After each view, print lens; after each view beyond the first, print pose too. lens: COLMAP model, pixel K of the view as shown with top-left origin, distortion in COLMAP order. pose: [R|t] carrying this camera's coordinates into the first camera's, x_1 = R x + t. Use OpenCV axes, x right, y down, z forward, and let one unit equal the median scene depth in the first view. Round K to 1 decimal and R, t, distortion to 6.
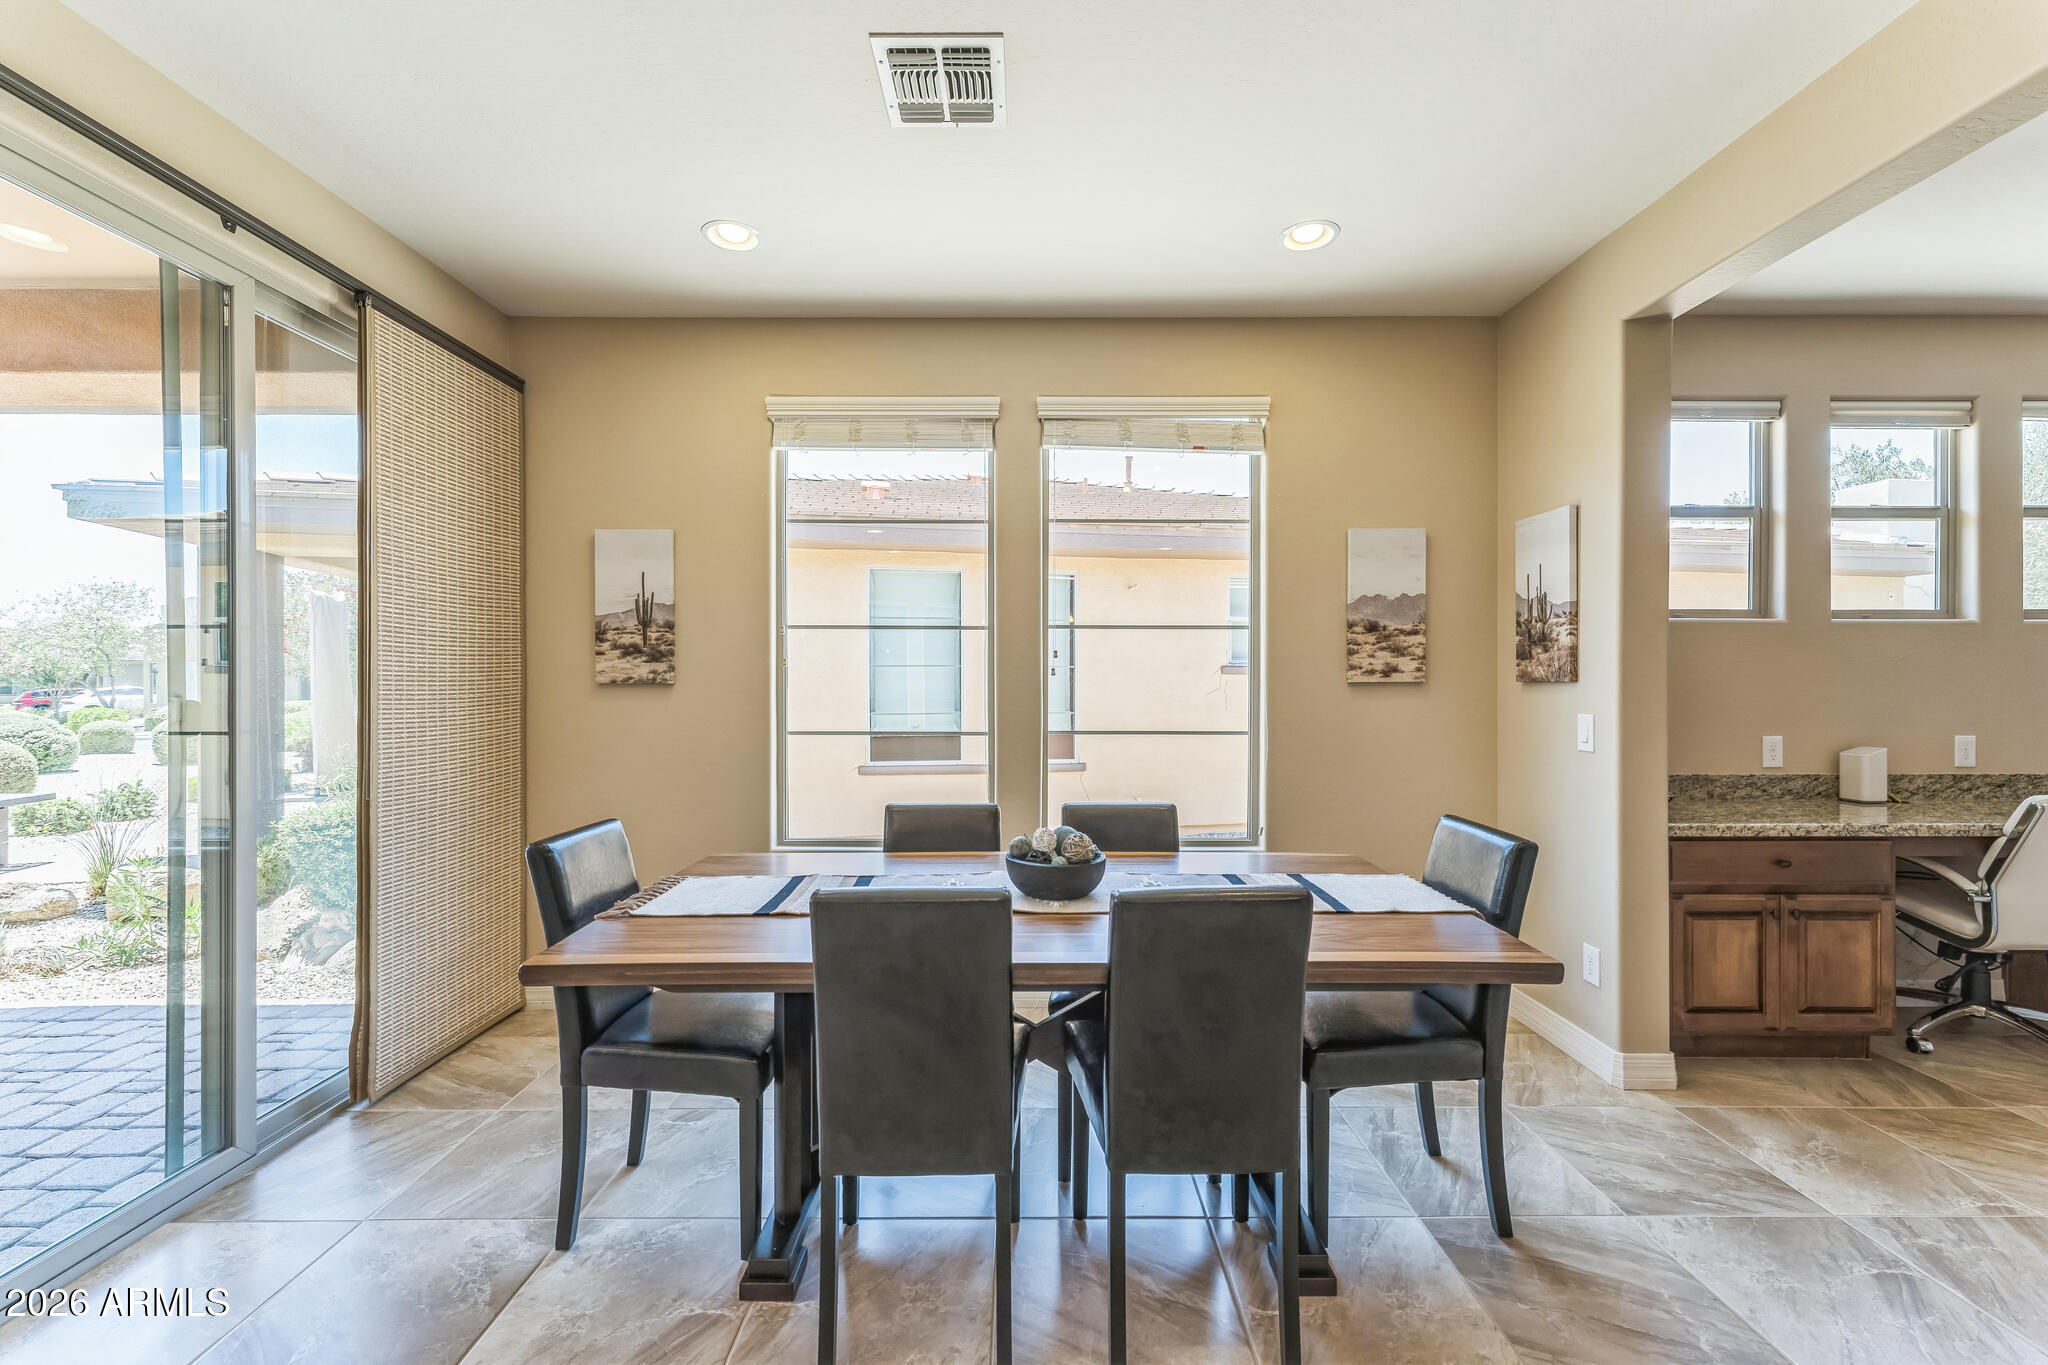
lens RADIAL K [[905.5, 0, 1022.3], [0, 905.5, 648.9], [0, 0, 1]] dist [0.002064, 0.000546]
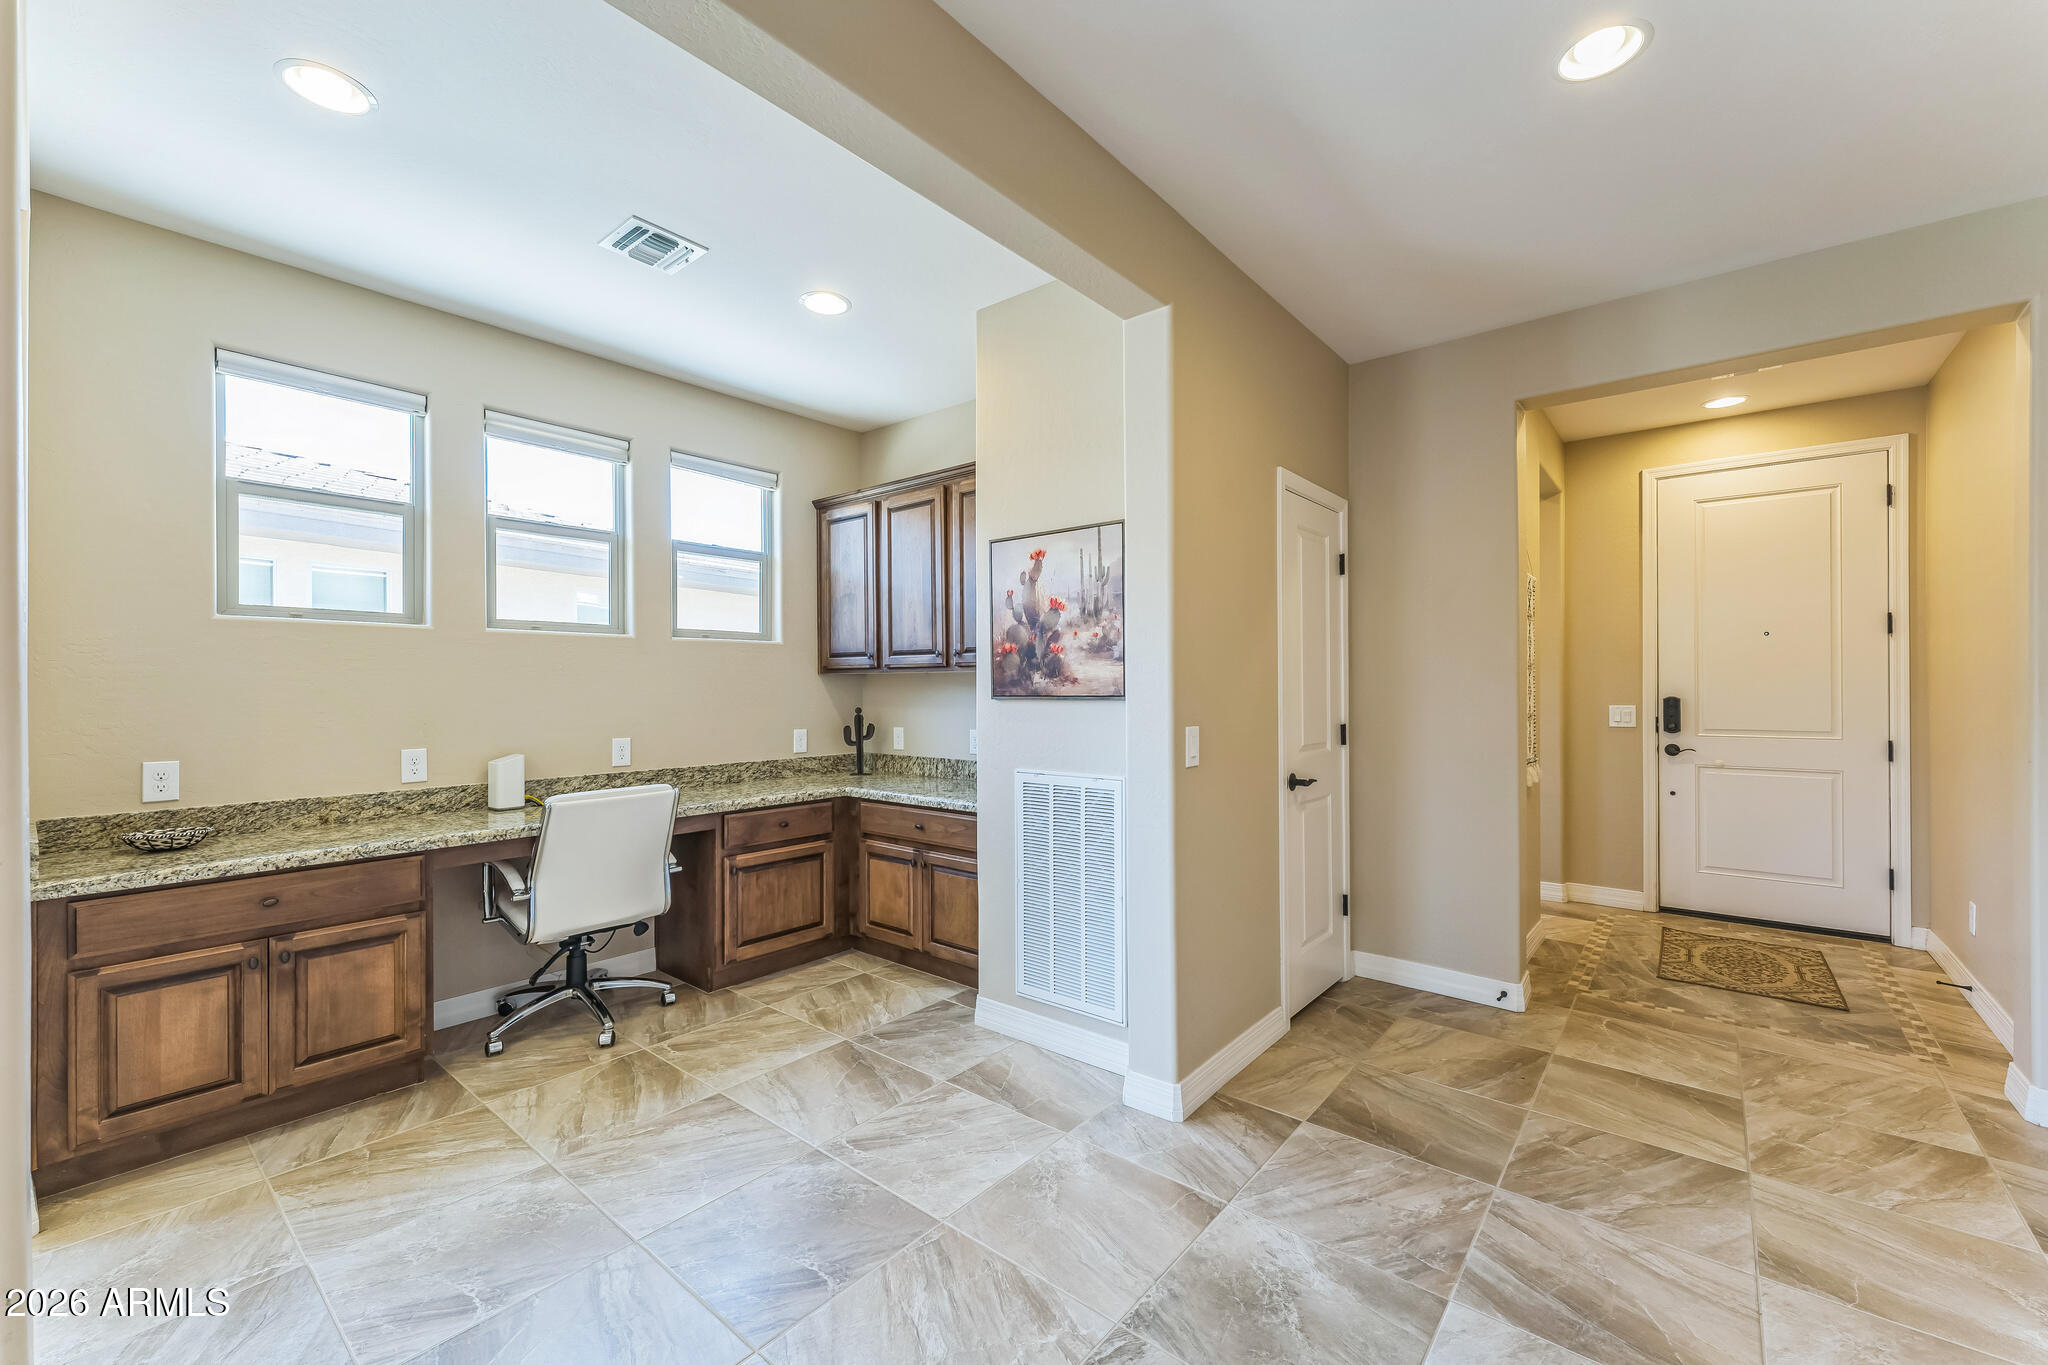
lens RADIAL K [[826.2, 0, 1024.0], [0, 826.2, 682.5], [0, 0, 1]] dist [-0.000224, 0.000007]
pose [[0.637457, 0.000846, 0.770486, 0.688482], [-0.016562, 0.999783, 0.012604, 0.005754], [-0.770308, -0.020795, 0.637333, -0.049871]]
